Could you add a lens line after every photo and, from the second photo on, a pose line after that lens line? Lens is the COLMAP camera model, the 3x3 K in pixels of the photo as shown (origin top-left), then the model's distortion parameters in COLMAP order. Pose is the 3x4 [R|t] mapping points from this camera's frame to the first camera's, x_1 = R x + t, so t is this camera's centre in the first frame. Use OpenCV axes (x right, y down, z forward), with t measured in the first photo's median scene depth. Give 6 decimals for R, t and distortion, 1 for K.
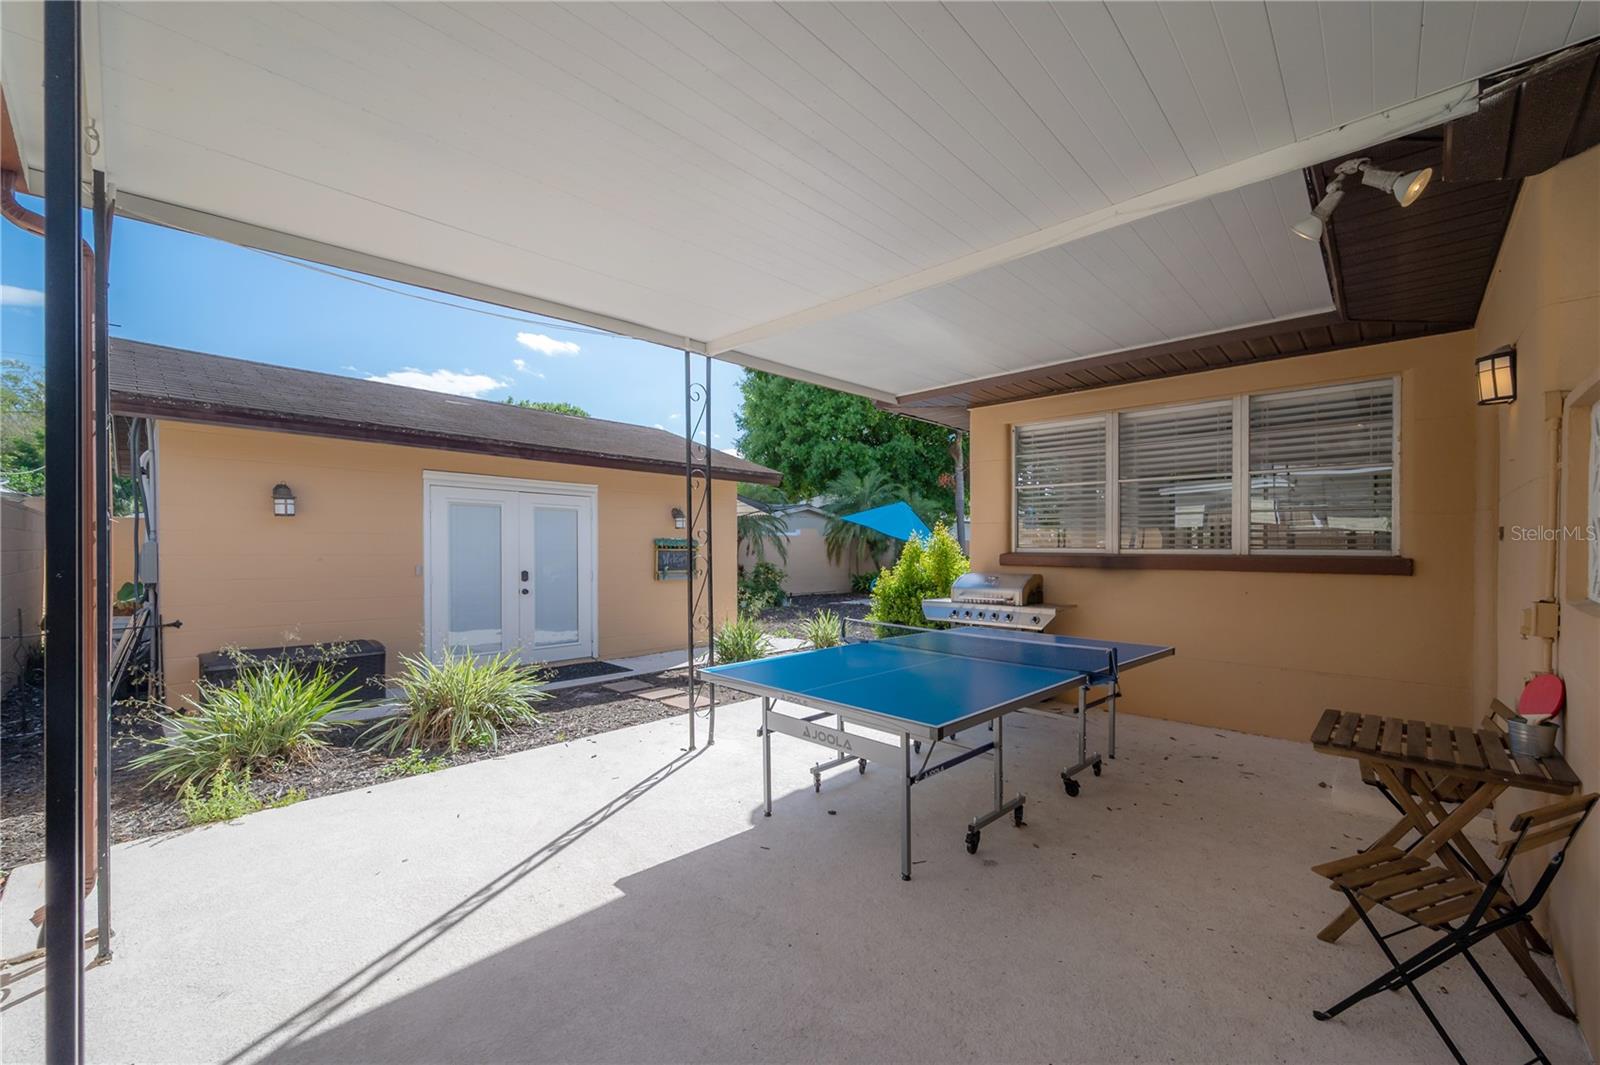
lens RADIAL K [[644.1, 0, 790.9], [0, 644.1, 554.4], [0, 0, 1]] dist [0.000341, 0.000059]
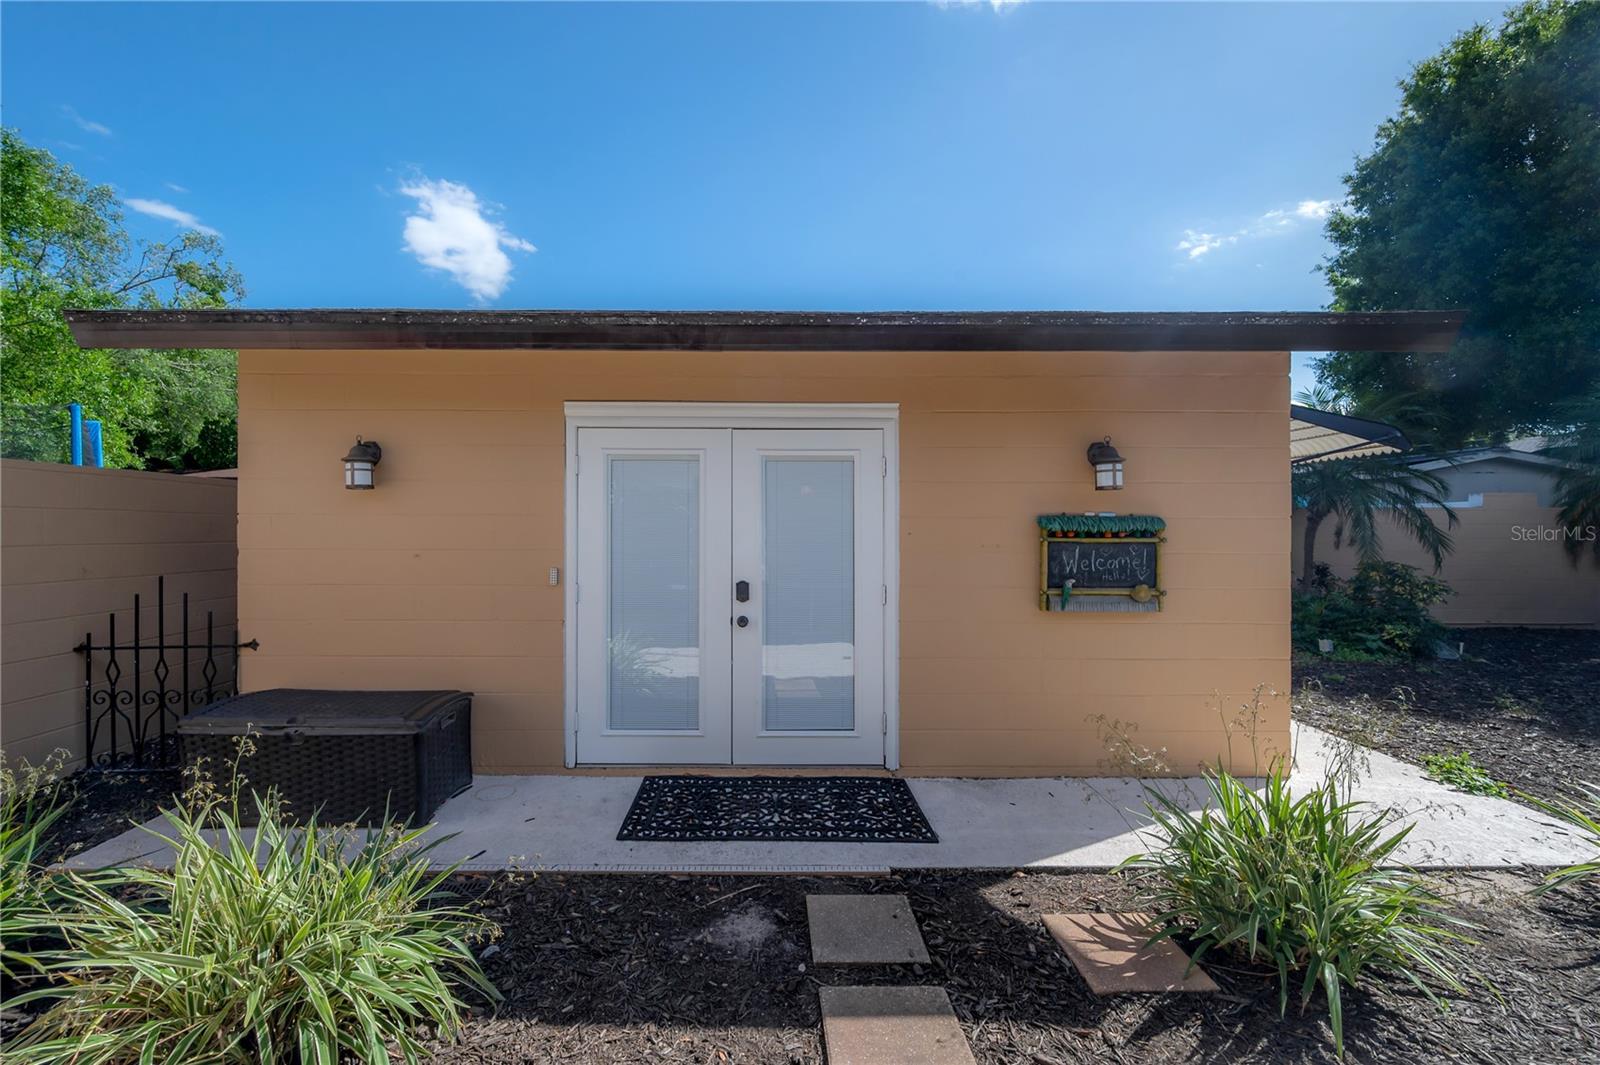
lens RADIAL K [[637.5, 0, 763.8], [0, 637.5, 535.3], [0, 0, 1]] dist [-0.001388, 0.000053]
pose [[0.691050, -0.000903, -0.722806, -0.032298], [-0.004156, 0.999978, -0.005223, -0.008644], [0.722795, 0.006613, 0.691031, 0.653783]]
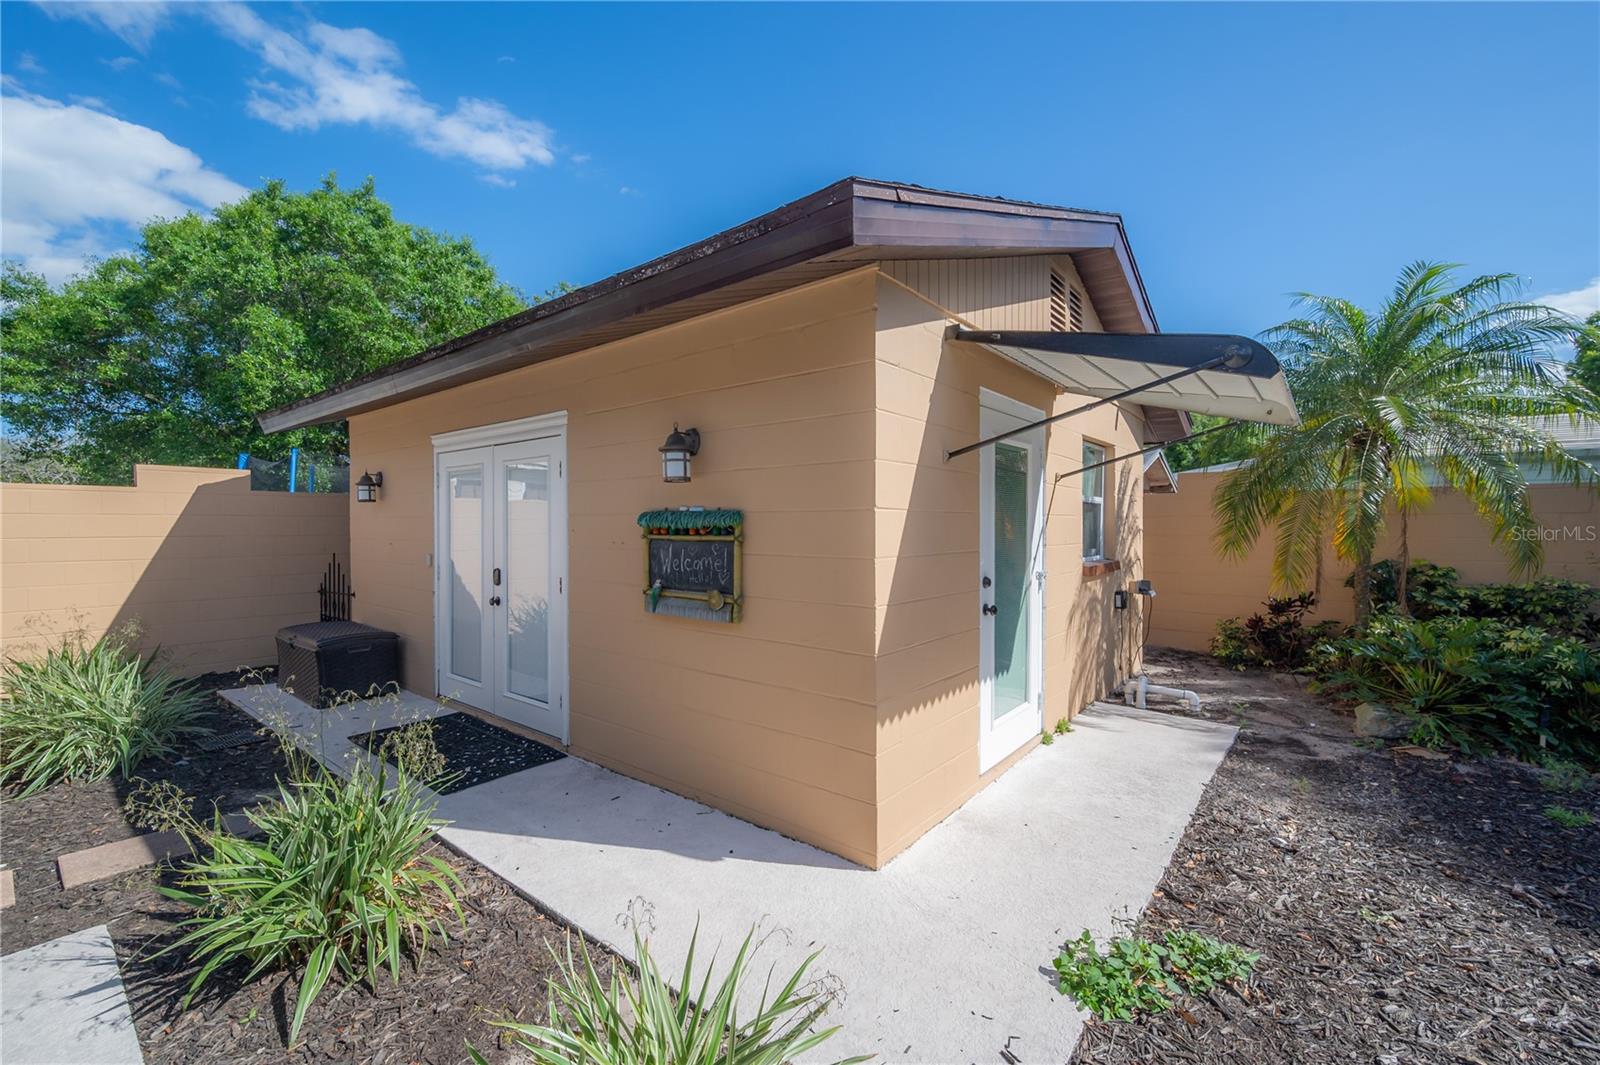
lens RADIAL K [[646.1, 0, 800.0], [0, 646.1, 532.5], [0, 0, 1]] dist [0.001126, -0.000260]
pose [[0.098947, 0.006112, -0.995074, 0.249861], [-0.006853, 0.999962, 0.005461, -0.015273], [0.995069, 0.006279, 0.098985, 1.223400]]
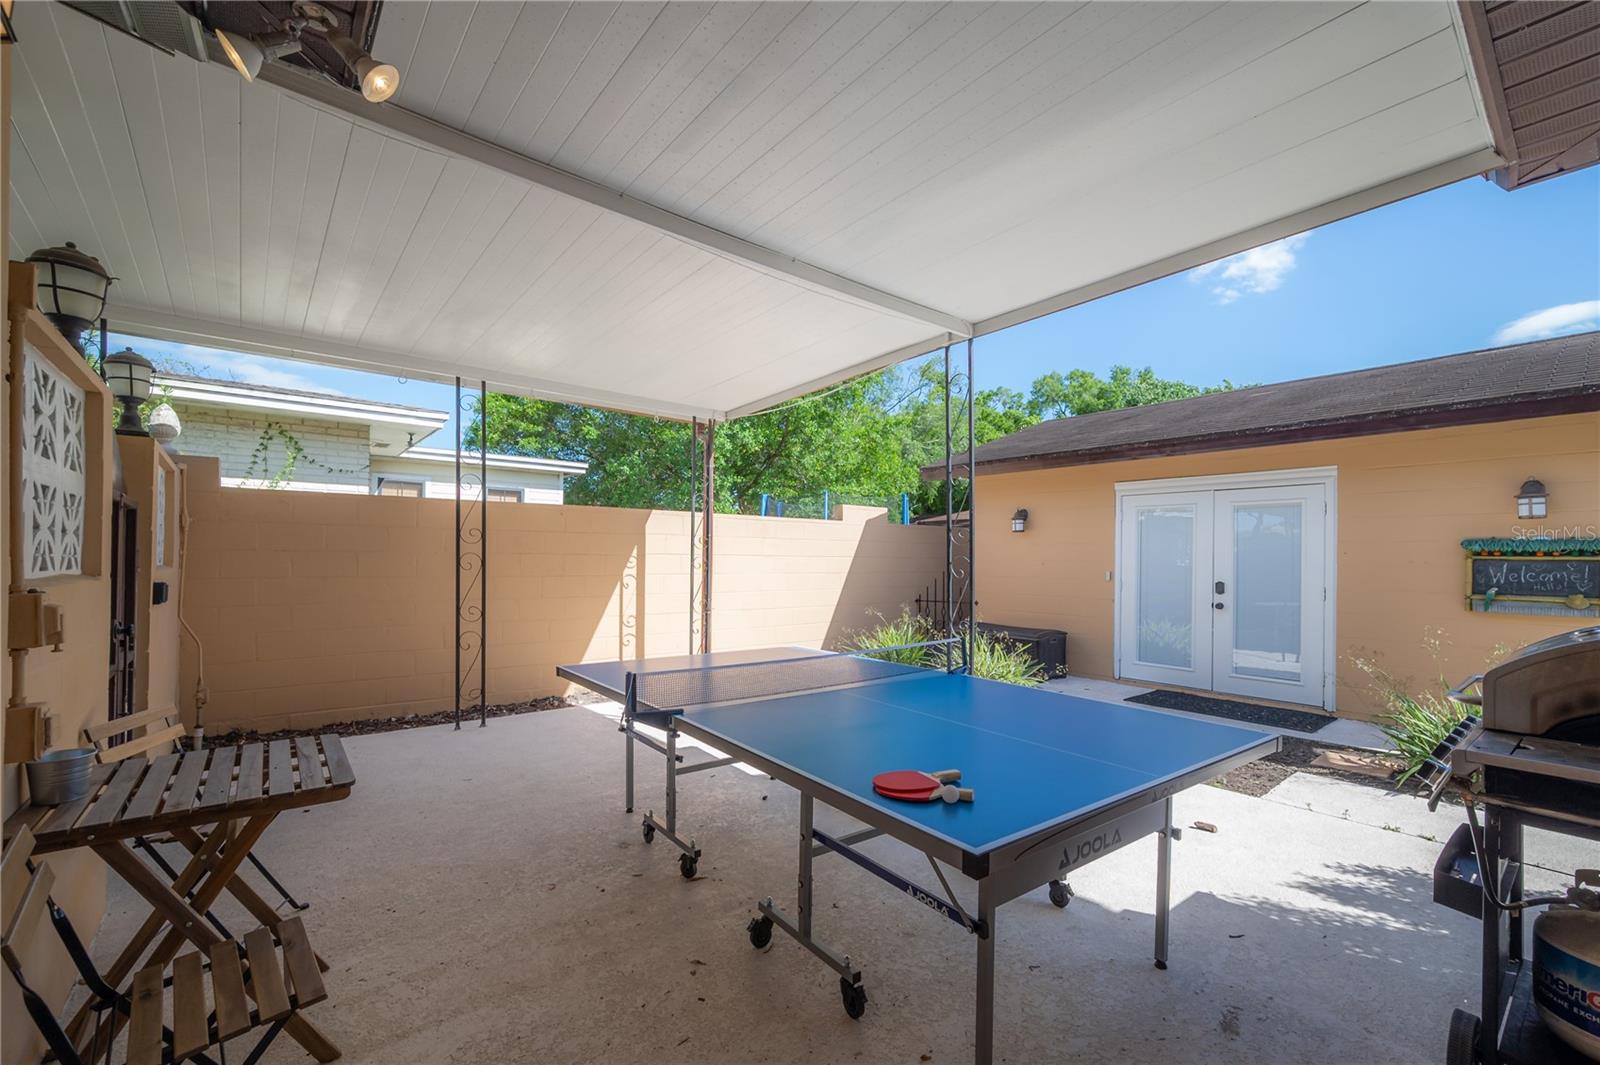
lens RADIAL K [[664.4, 0, 813.2], [0, 664.4, 559.8], [0, 0, 1]] dist [-0.003819, -0.000092]
pose [[-0.113005, 0.000838, -0.993594, 0.520251], [-0.013919, 0.999900, 0.002426, 0.001515], [0.993497, 0.014104, -0.112982, 0.557015]]
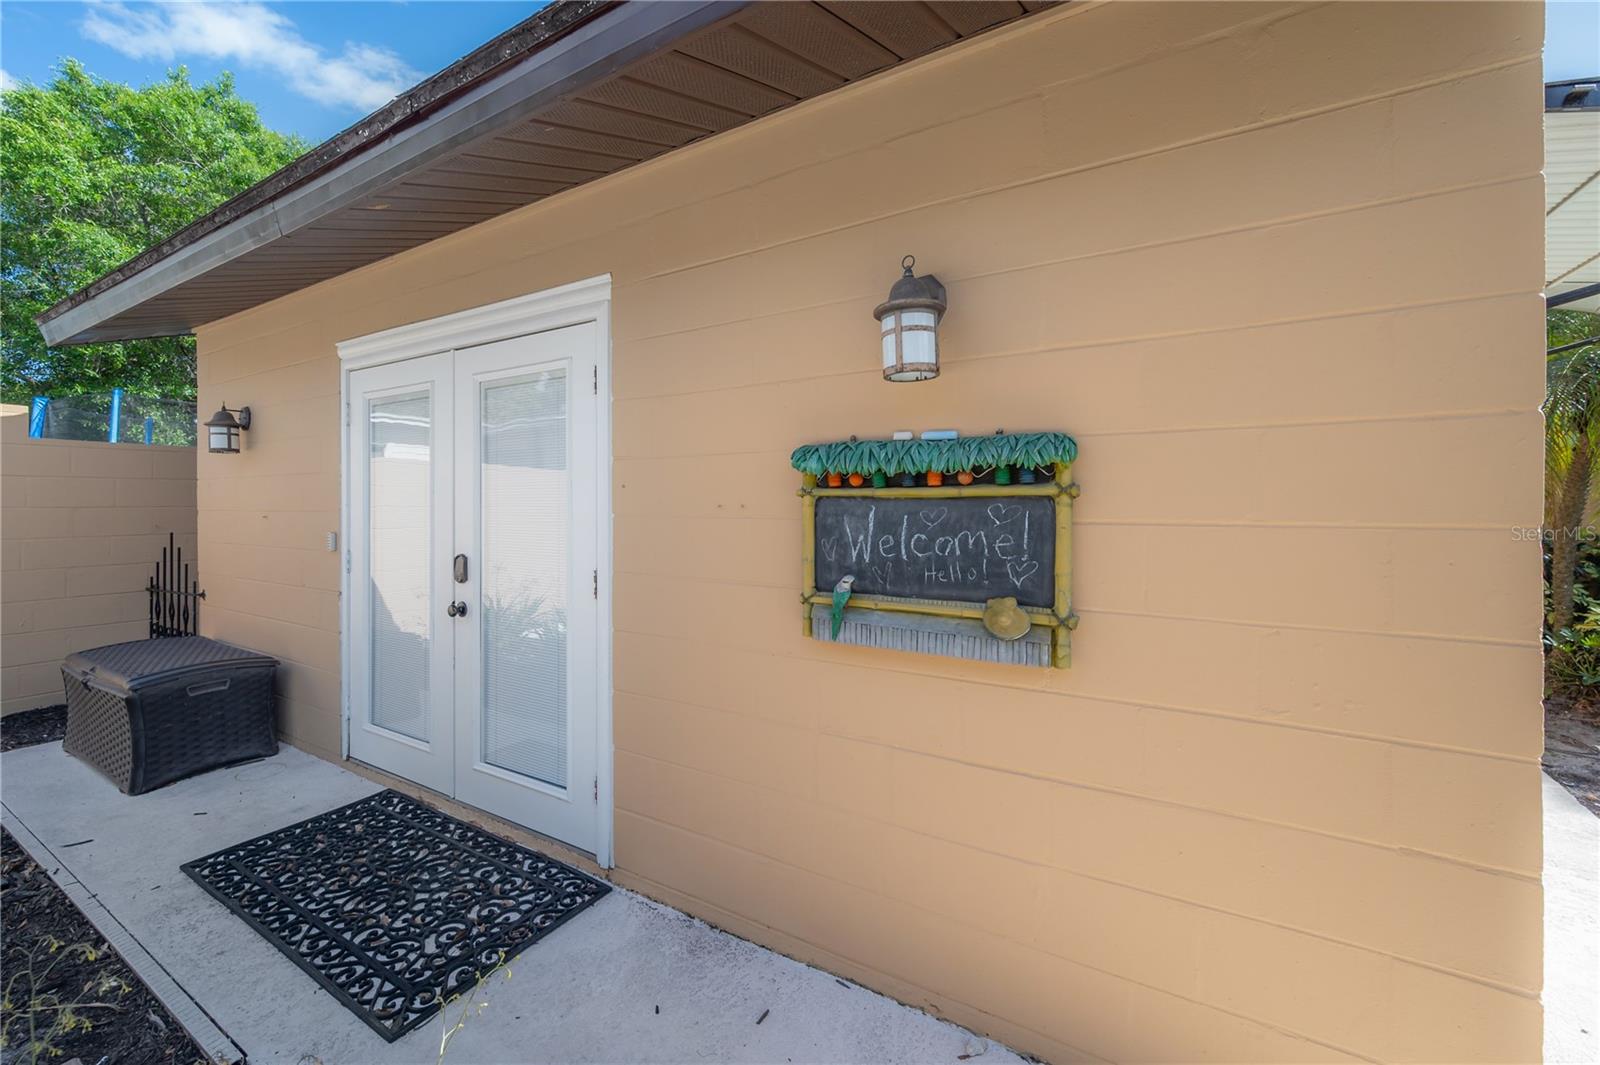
lens RADIAL K [[635.3, 0, 792.4], [0, 635.3, 511.1], [0, 0, 1]] dist [0.001106, 0.000294]
pose [[0.227132, 0.001410, -0.973863, -0.002500], [-0.006497, 0.999979, -0.000068, -0.001597], [0.973842, 0.006342, 0.227137, 1.095131]]
